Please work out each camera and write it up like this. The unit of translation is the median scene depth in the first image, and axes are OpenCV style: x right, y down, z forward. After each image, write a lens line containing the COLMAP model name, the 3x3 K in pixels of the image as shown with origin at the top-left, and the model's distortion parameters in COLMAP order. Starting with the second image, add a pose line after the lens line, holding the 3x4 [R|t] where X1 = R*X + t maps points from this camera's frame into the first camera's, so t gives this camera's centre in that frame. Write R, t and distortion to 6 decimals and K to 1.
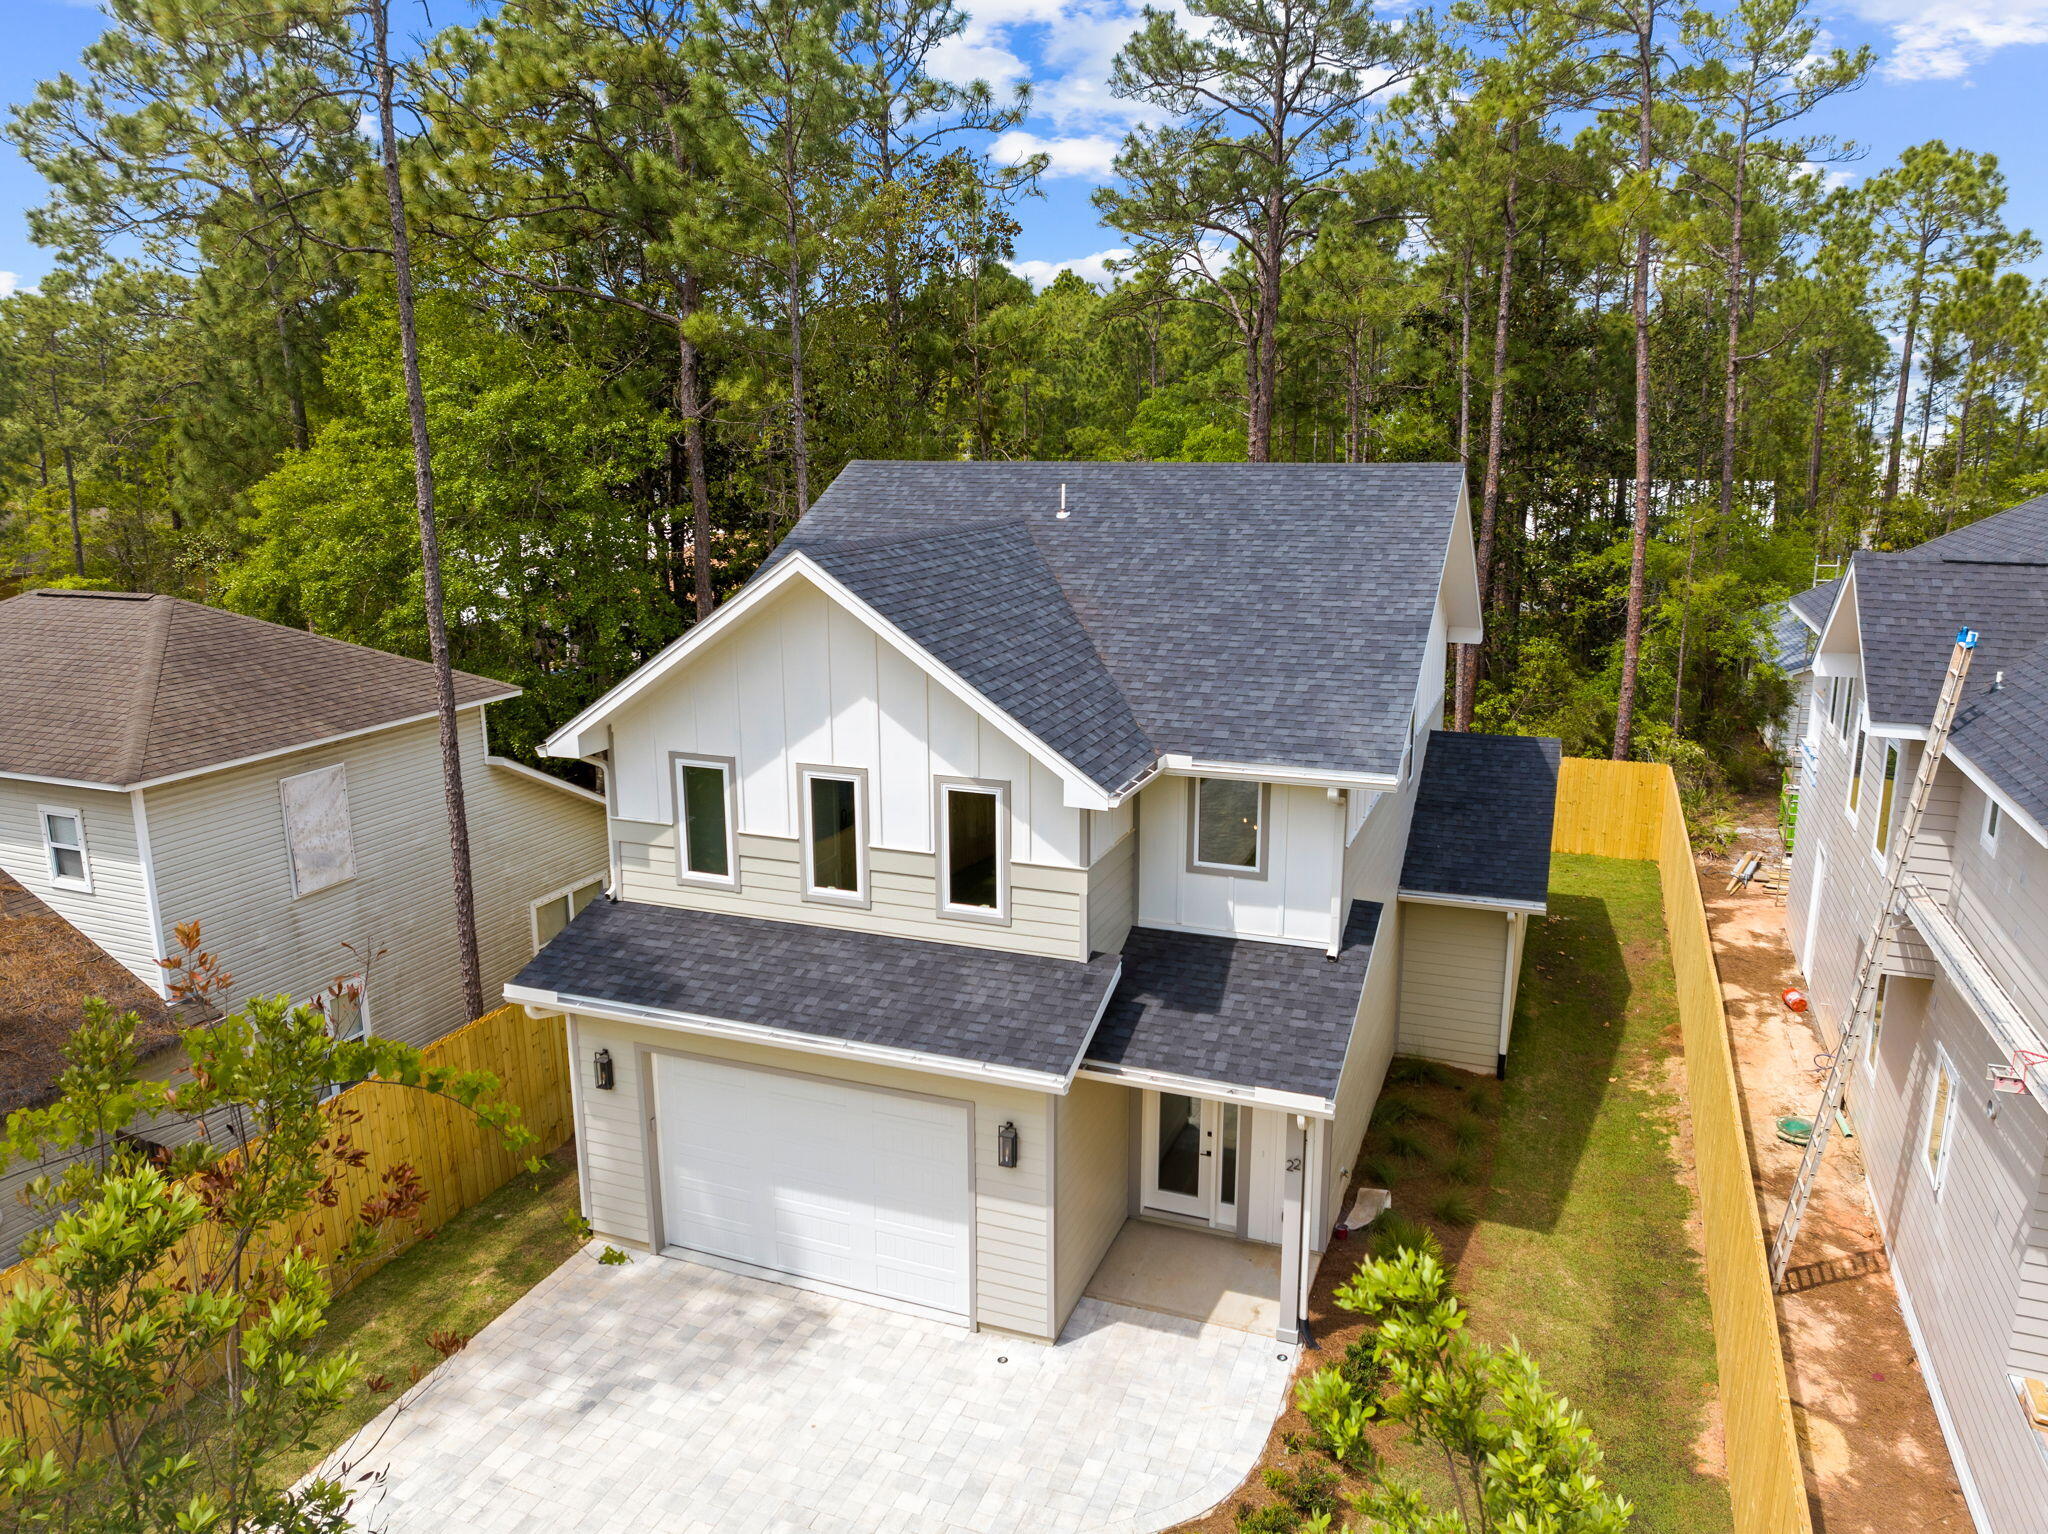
lens RADIAL K [[1440.8, 0, 1020.7], [0, 1440.8, 760.6], [0, 0, 1]] dist [-0.046016, 0.007047]
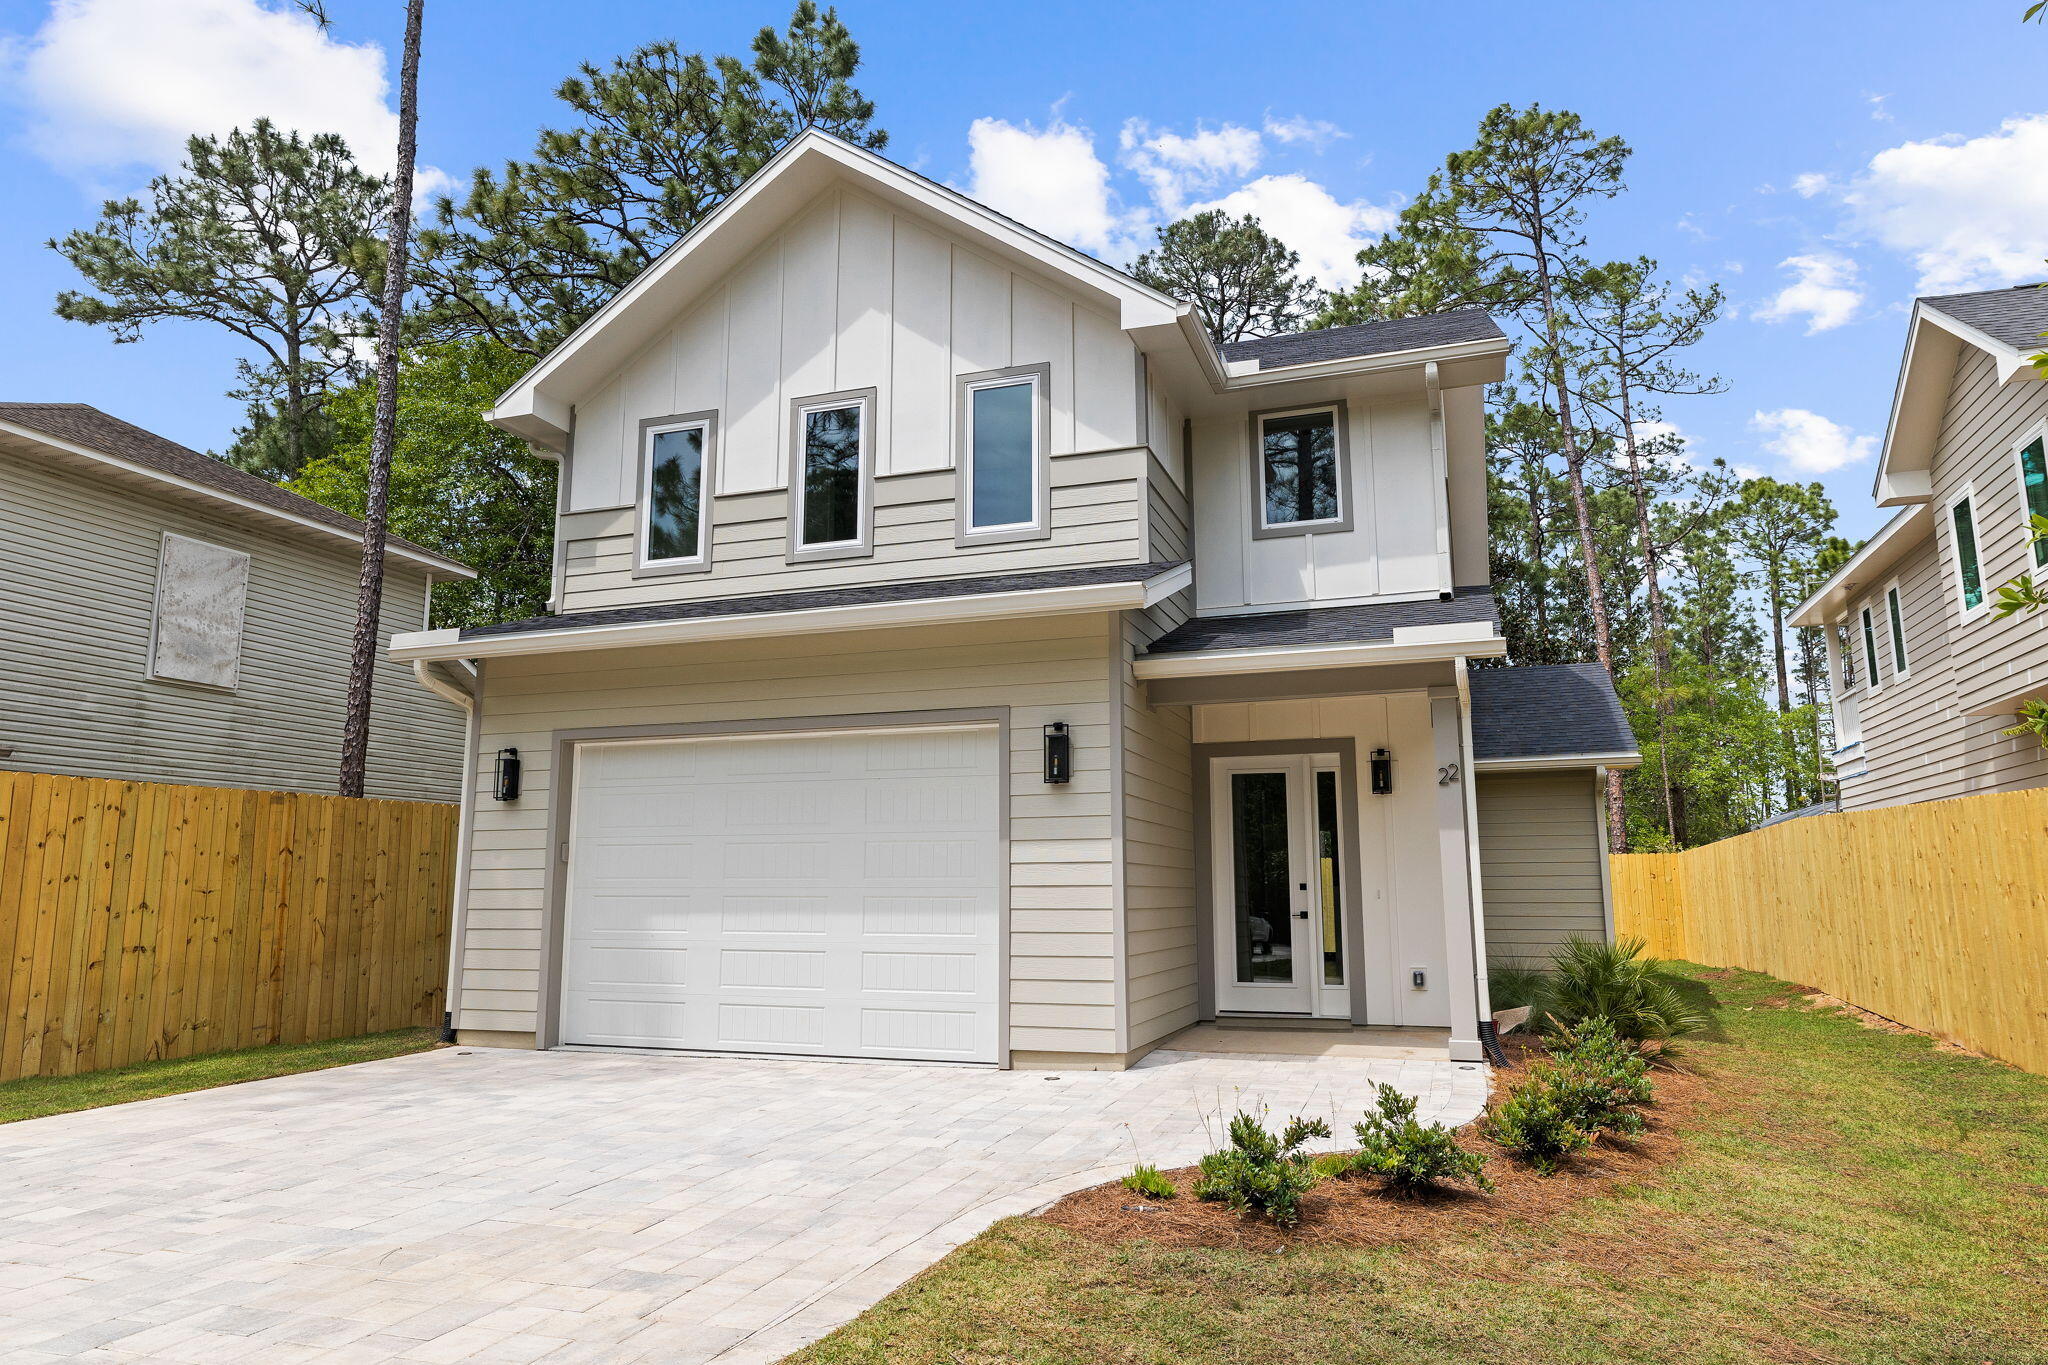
lens RADIAL K [[1285.9, 0, 1029.3], [0, 1285.9, 679.1], [0, 0, 1]] dist [-0.003386, -0.000744]
pose [[0.999061, 0.006921, 0.042780, -0.046192], [0.009779, 0.925690, -0.378157, 0.437212], [-0.042218, 0.378220, 0.924752, 0.350044]]
